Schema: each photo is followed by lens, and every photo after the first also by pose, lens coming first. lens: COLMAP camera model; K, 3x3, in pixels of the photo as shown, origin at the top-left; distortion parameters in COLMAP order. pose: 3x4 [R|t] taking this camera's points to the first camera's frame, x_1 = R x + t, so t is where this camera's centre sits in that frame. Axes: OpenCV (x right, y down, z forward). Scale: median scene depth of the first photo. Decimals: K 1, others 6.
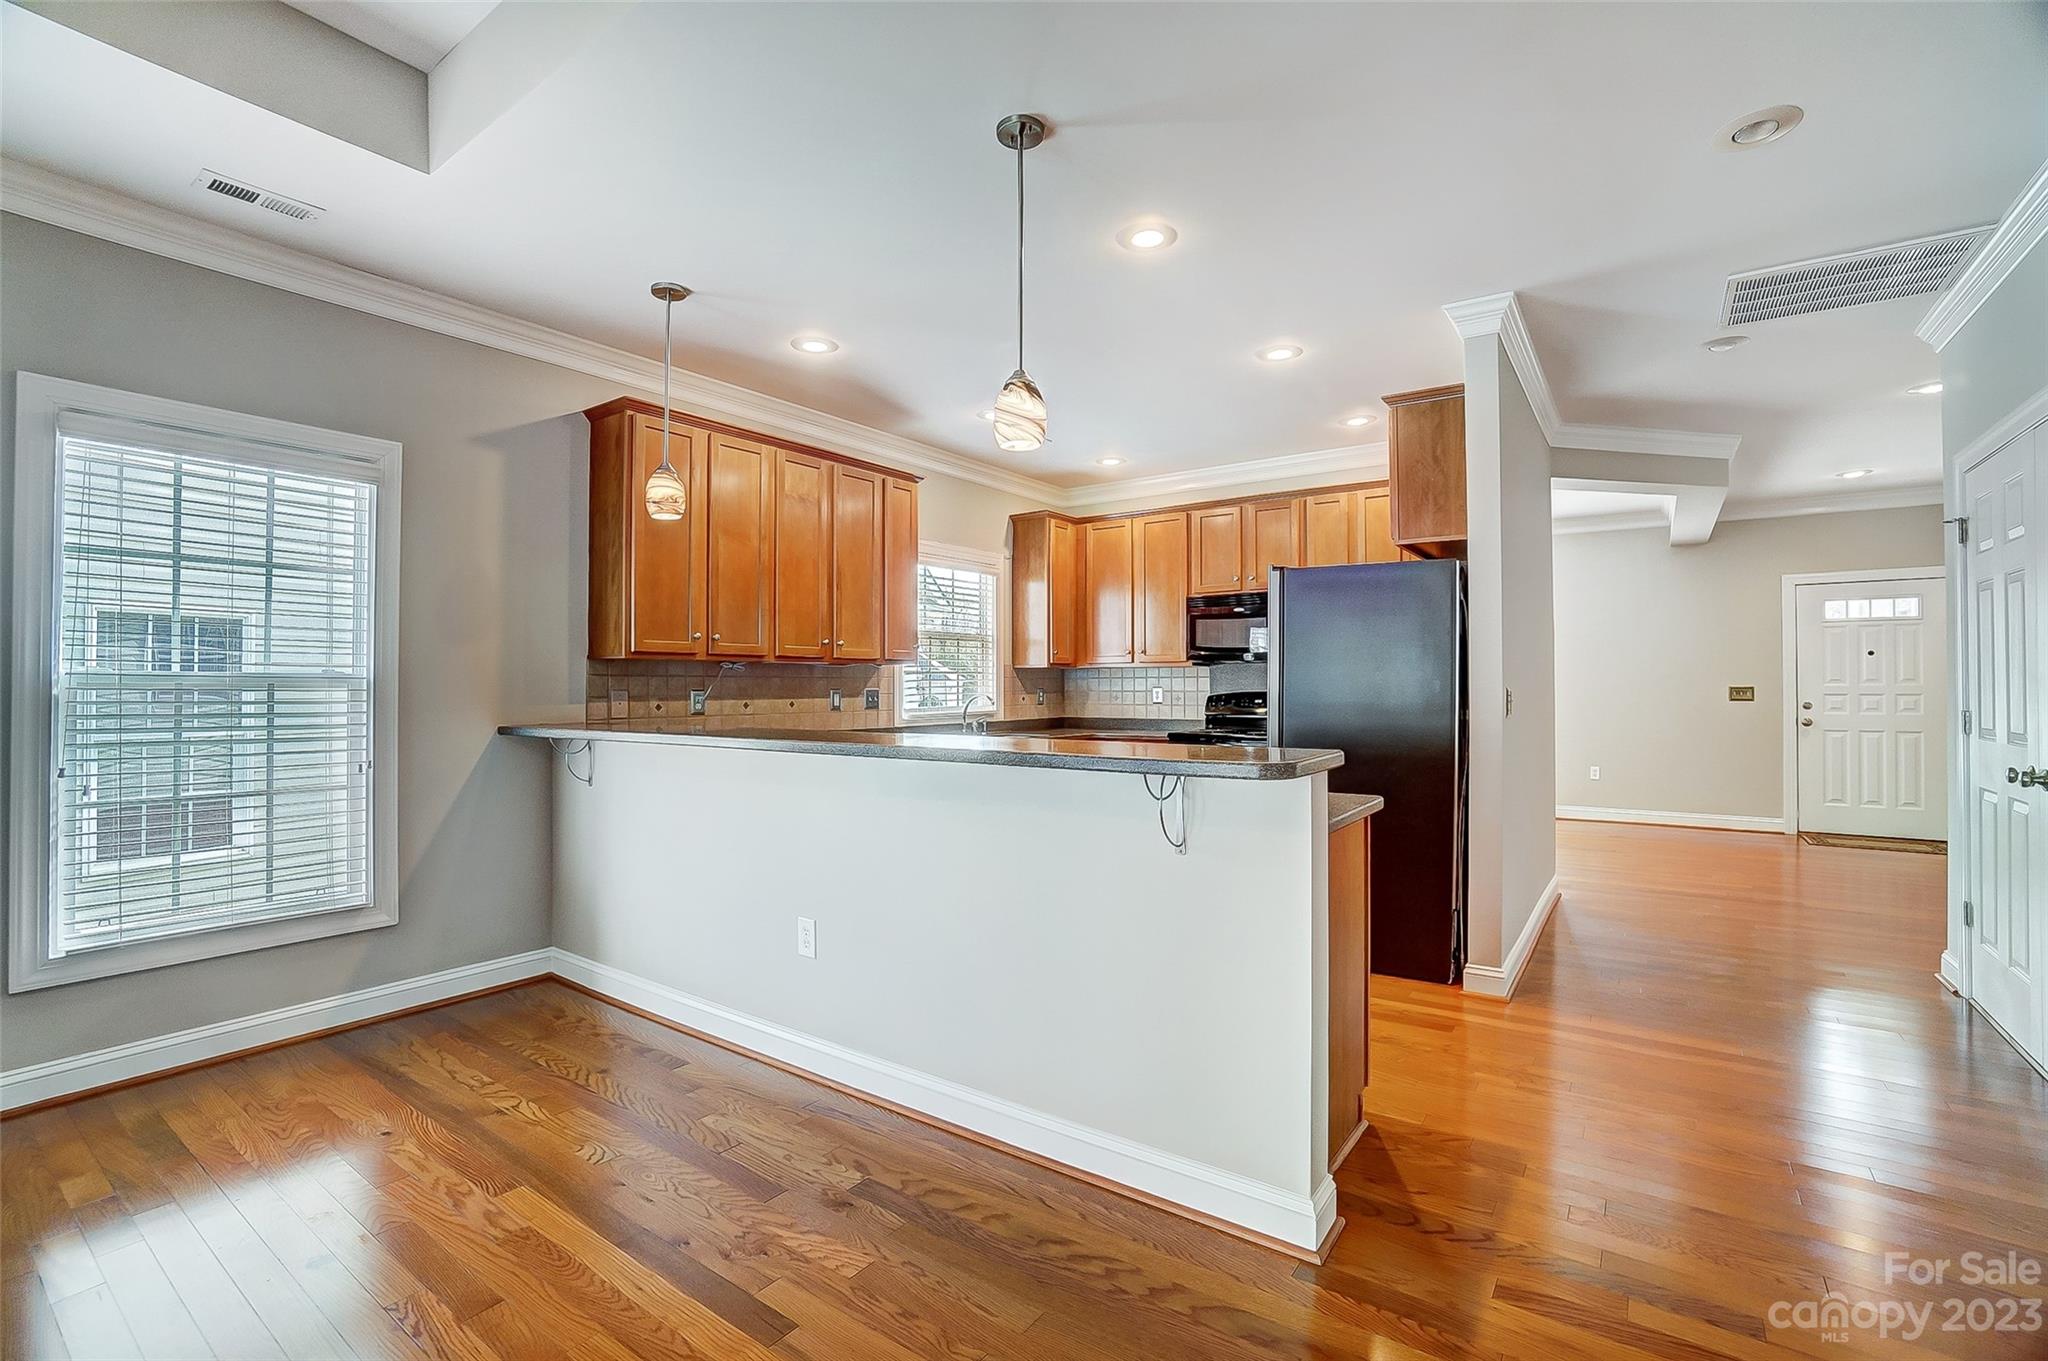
lens RADIAL K [[909.0, 0, 1024.3], [0, 909.0, 679.4], [0, 0, 1]] dist [-0.036918, 0.003676]
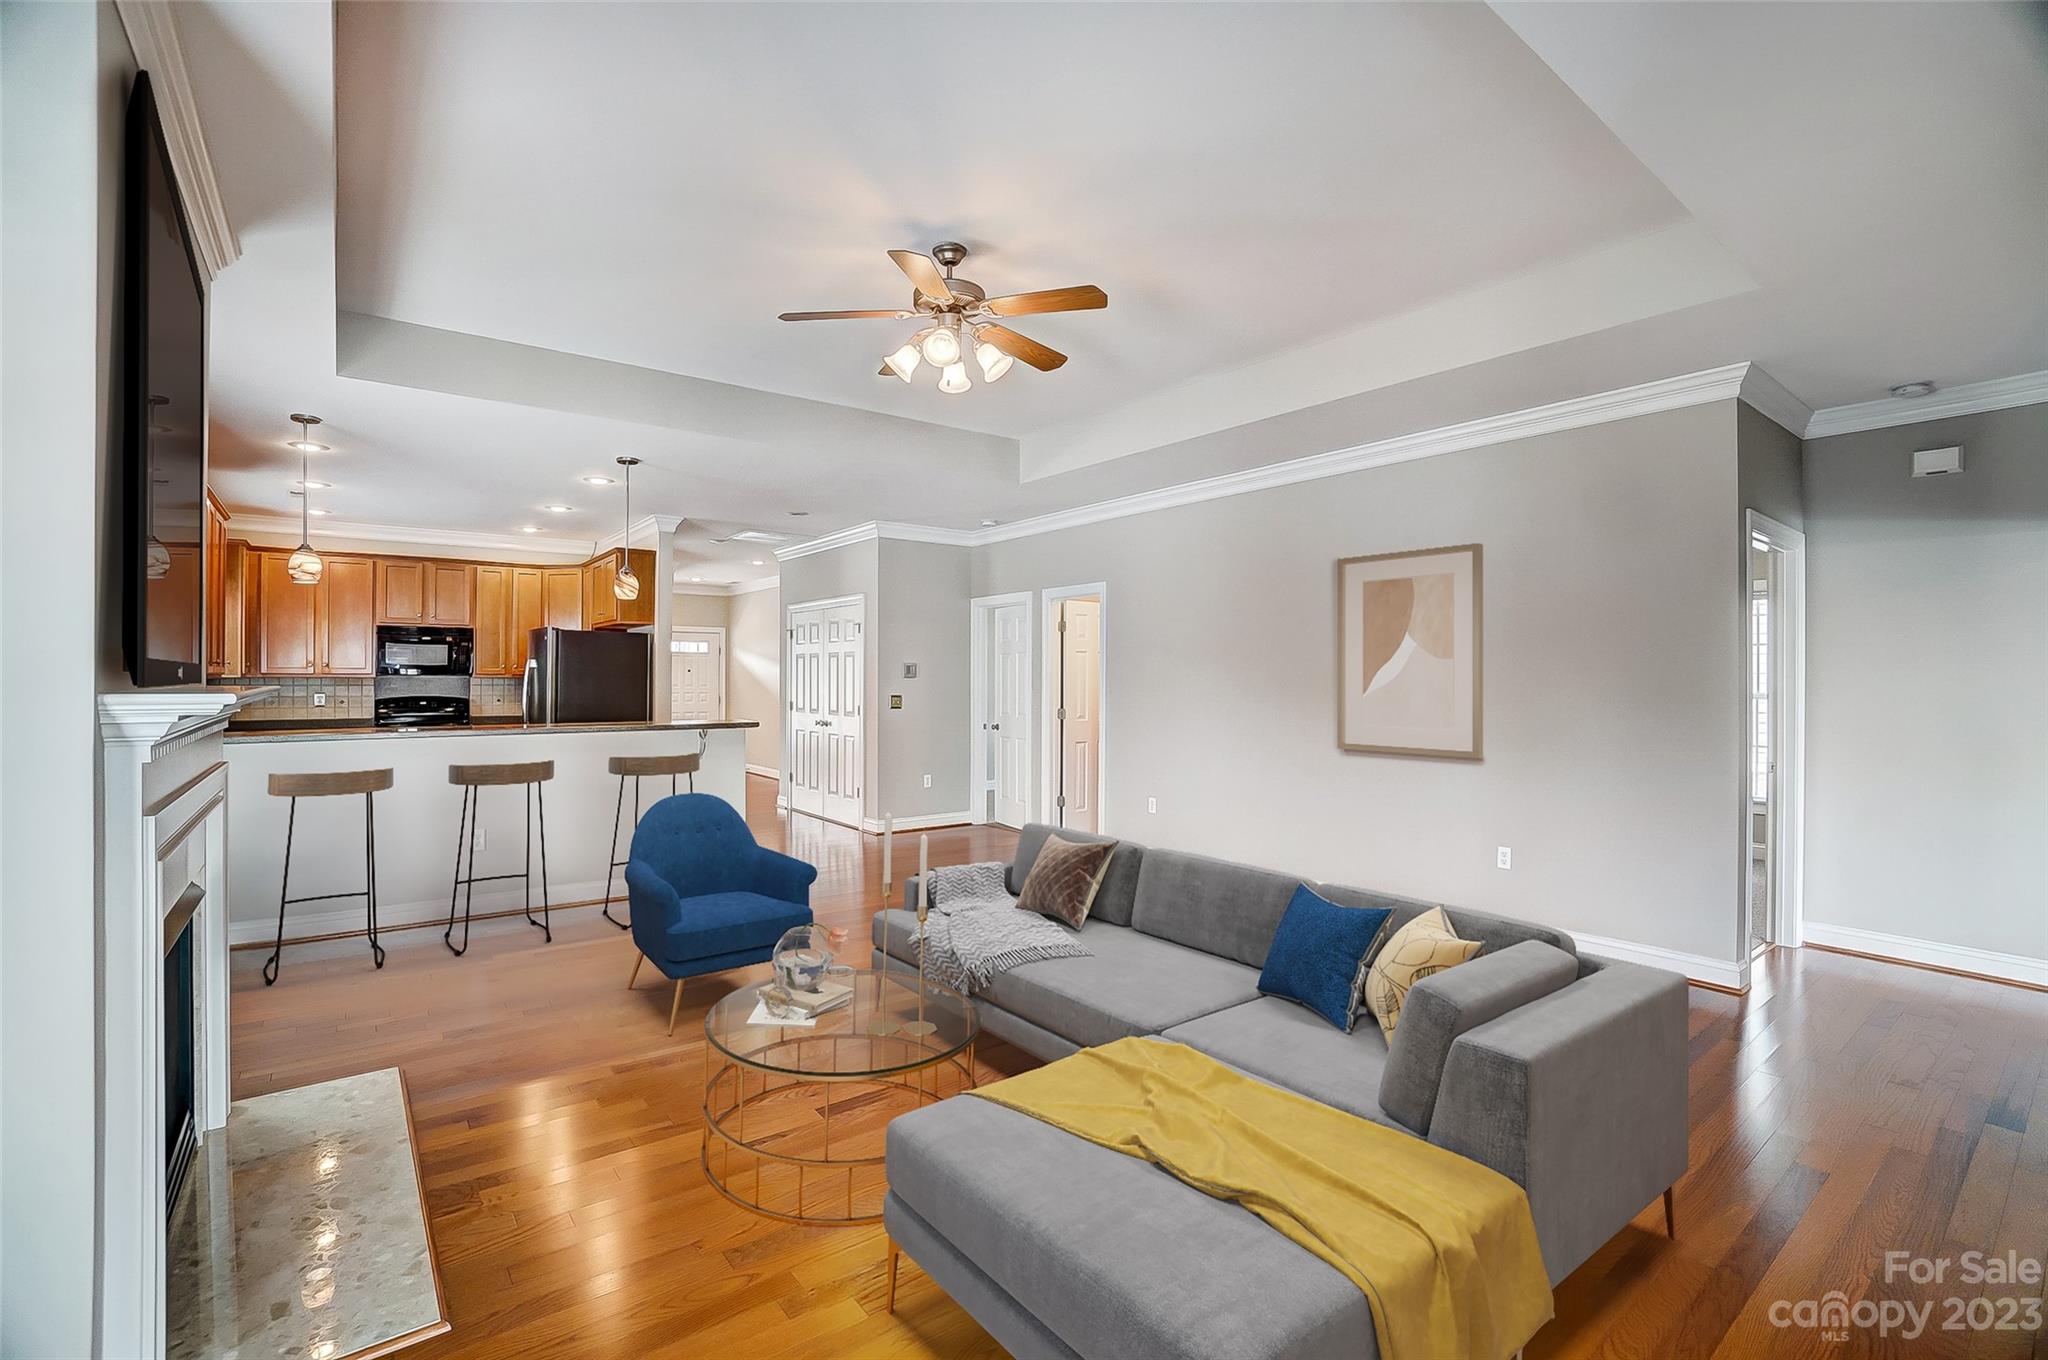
lens RADIAL K [[909.0, 0, 1015.6], [0, 909.0, 683.9], [0, 0, 1]] dist [-0.036918, 0.003676]
pose [[0.297215, -0.000547, 0.954810, -1.077096], [-0.010064, 0.999942, 0.003706, -0.026893], [-0.954757, -0.010710, 0.297193, -0.372915]]
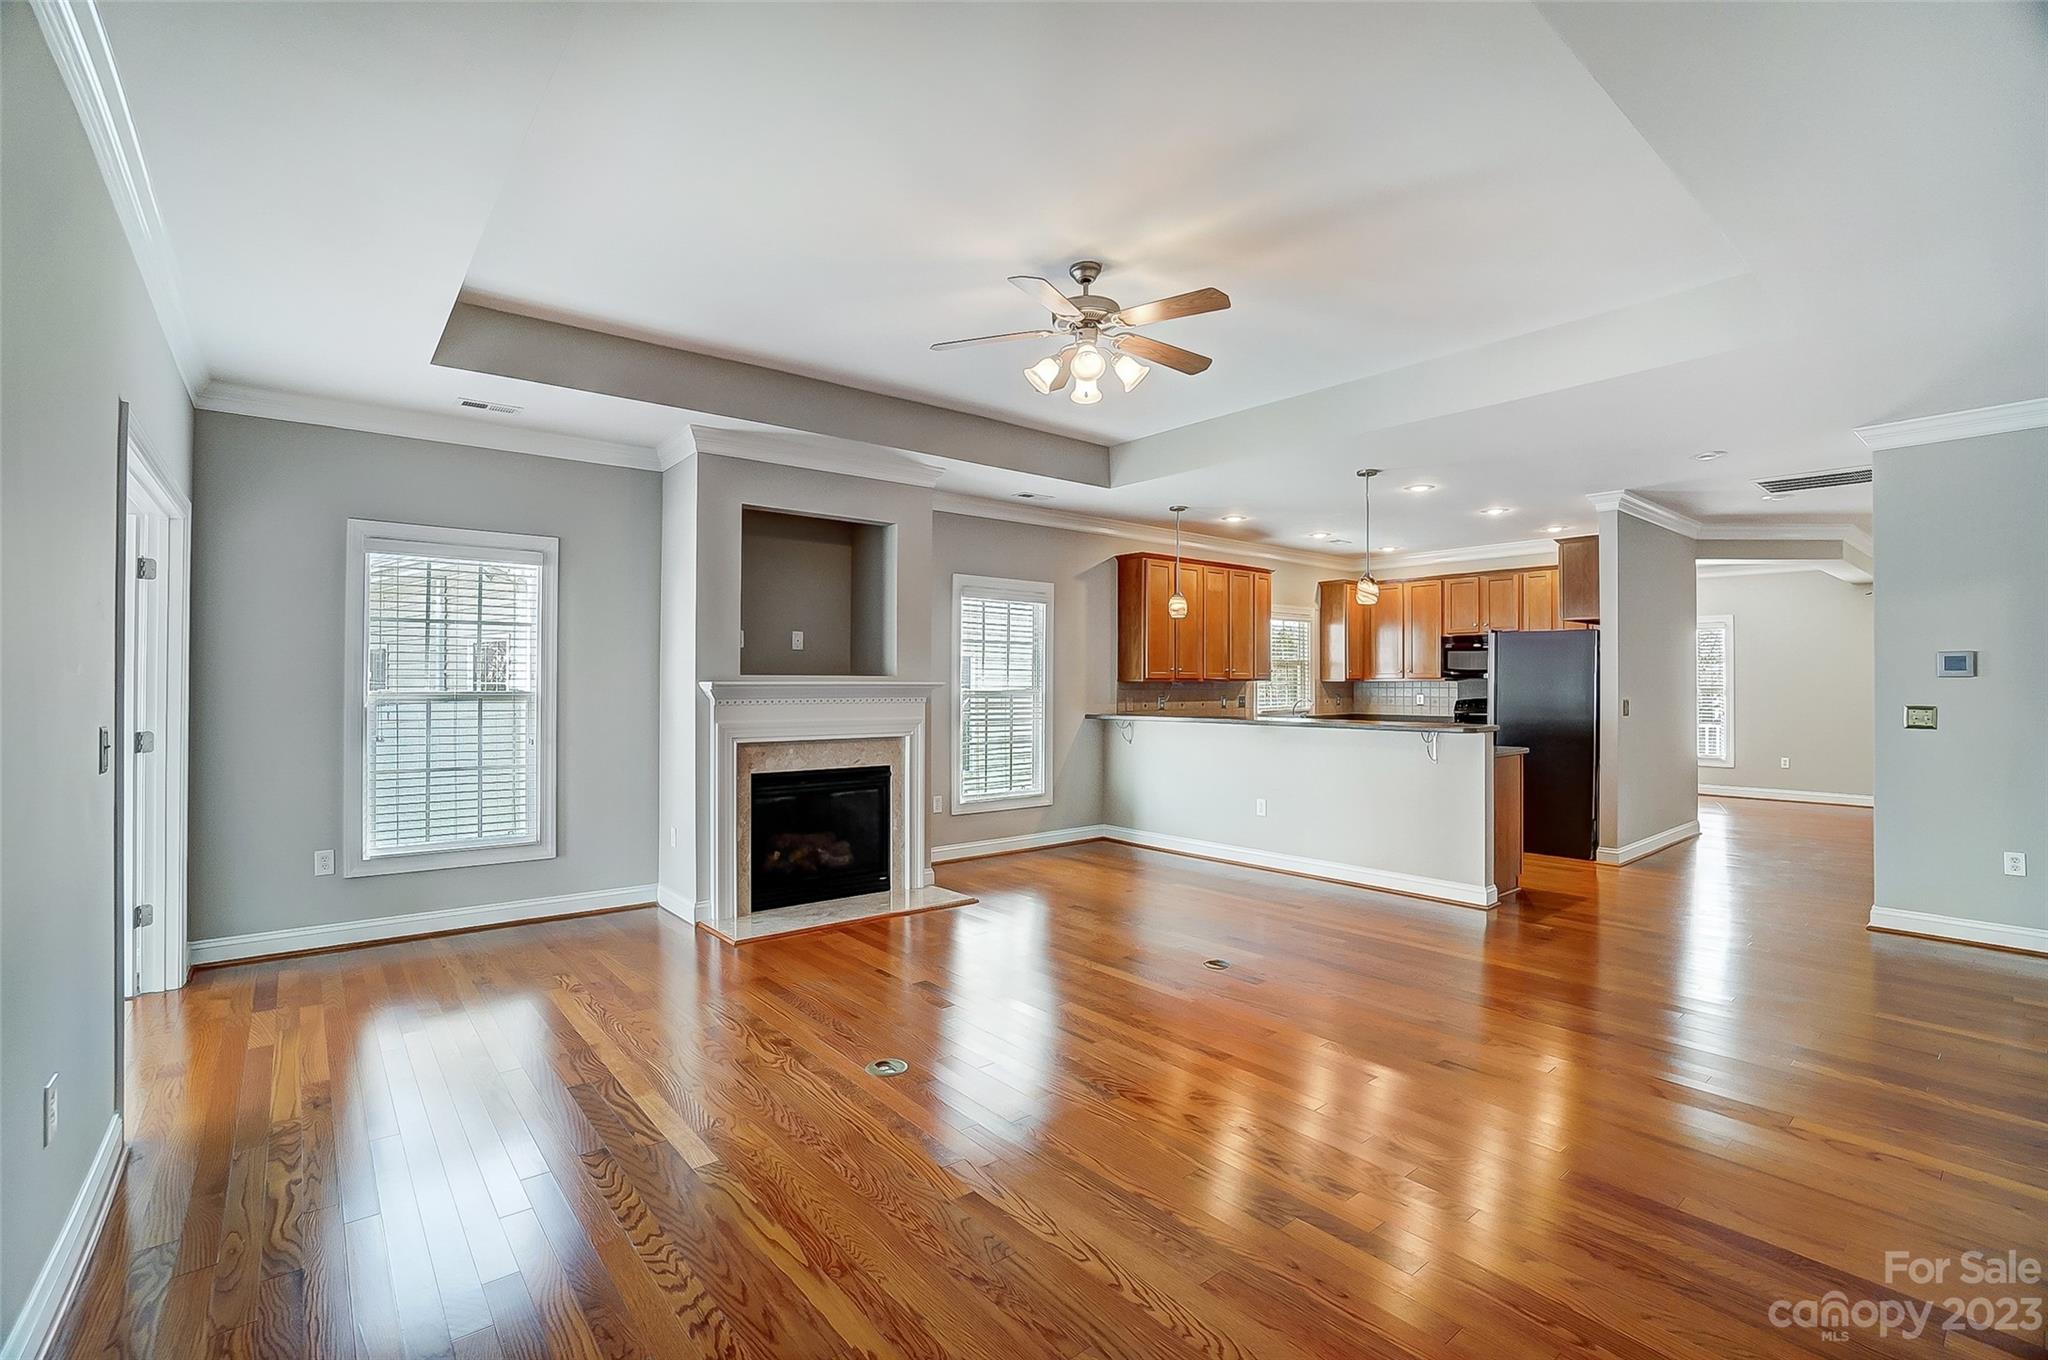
lens RADIAL K [[909.0, 0, 1038.7], [0, 909.0, 674.1], [0, 0, 1]] dist [-0.036918, 0.003676]
pose [[0.969737, 0.000677, -0.244150, -0.149403], [-0.001411, 0.999995, -0.002832, -0.029363], [0.244147, 0.003091, 0.969733, -0.890204]]
